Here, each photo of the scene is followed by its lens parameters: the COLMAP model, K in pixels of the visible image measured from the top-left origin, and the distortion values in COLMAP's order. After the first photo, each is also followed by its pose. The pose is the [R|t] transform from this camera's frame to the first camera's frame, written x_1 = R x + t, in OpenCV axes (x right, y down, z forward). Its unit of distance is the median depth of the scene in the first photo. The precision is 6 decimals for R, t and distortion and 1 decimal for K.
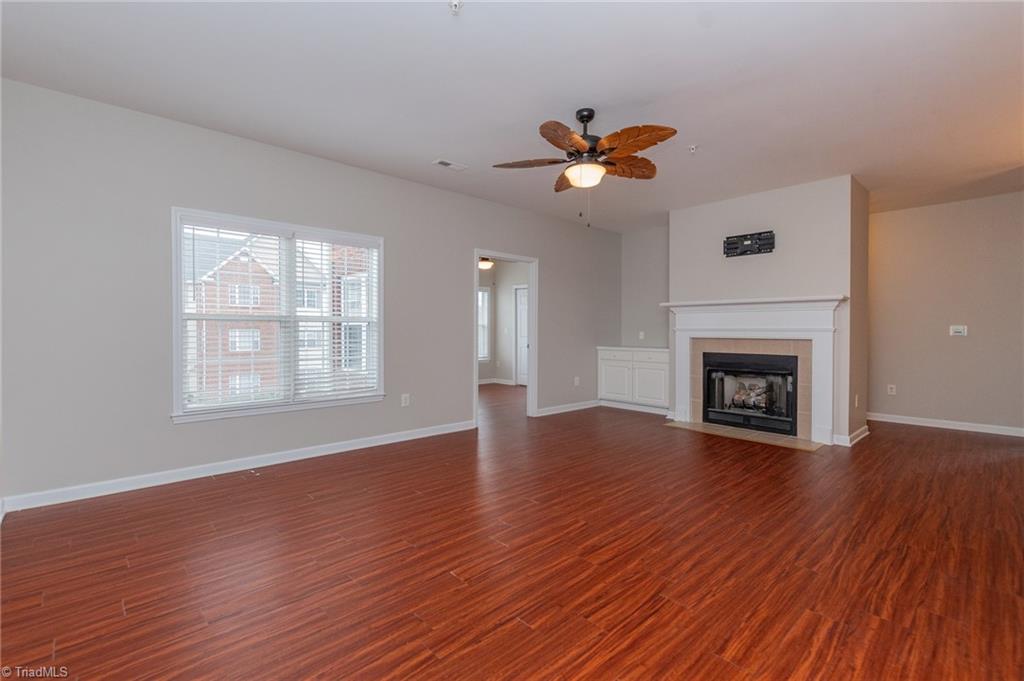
lens RADIAL K [[466.4, 0, 489.6], [0, 466.4, 335.1], [0, 0, 1]] dist [0.001524, -0.000355]
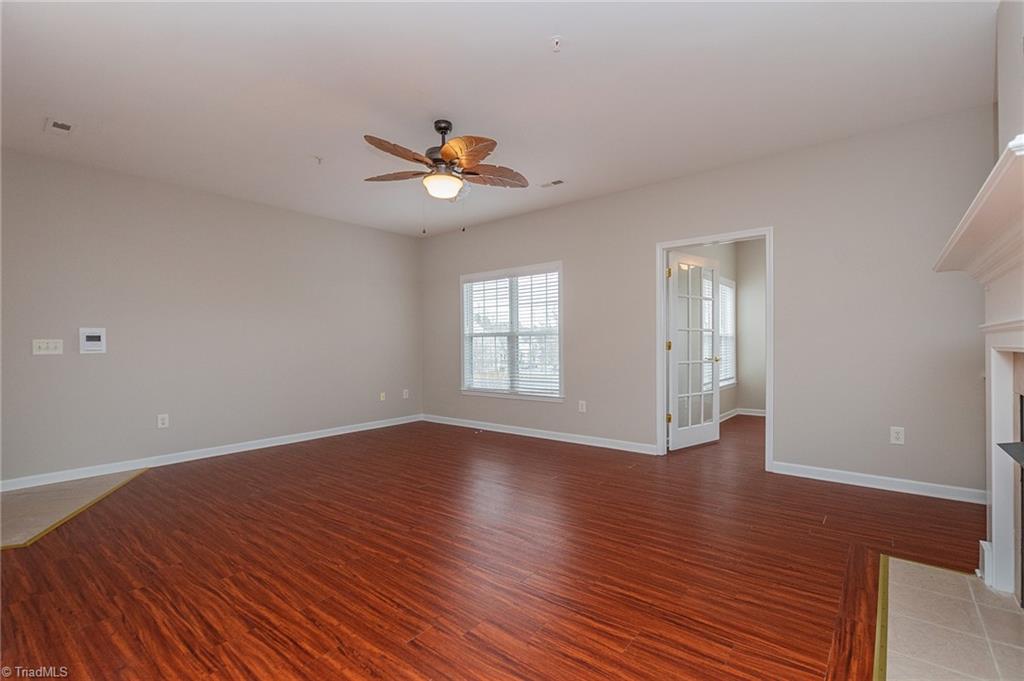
lens RADIAL K [[458.0, 0, 526.1], [0, 458.0, 349.7], [0, 0, 1]] dist [0.000911, 0.000345]
pose [[0.172937, 0.006734, -0.984910, 0.887163], [-0.002186, 0.999977, 0.006454, 0.002778], [0.984930, 0.001037, 0.172948, 0.734378]]
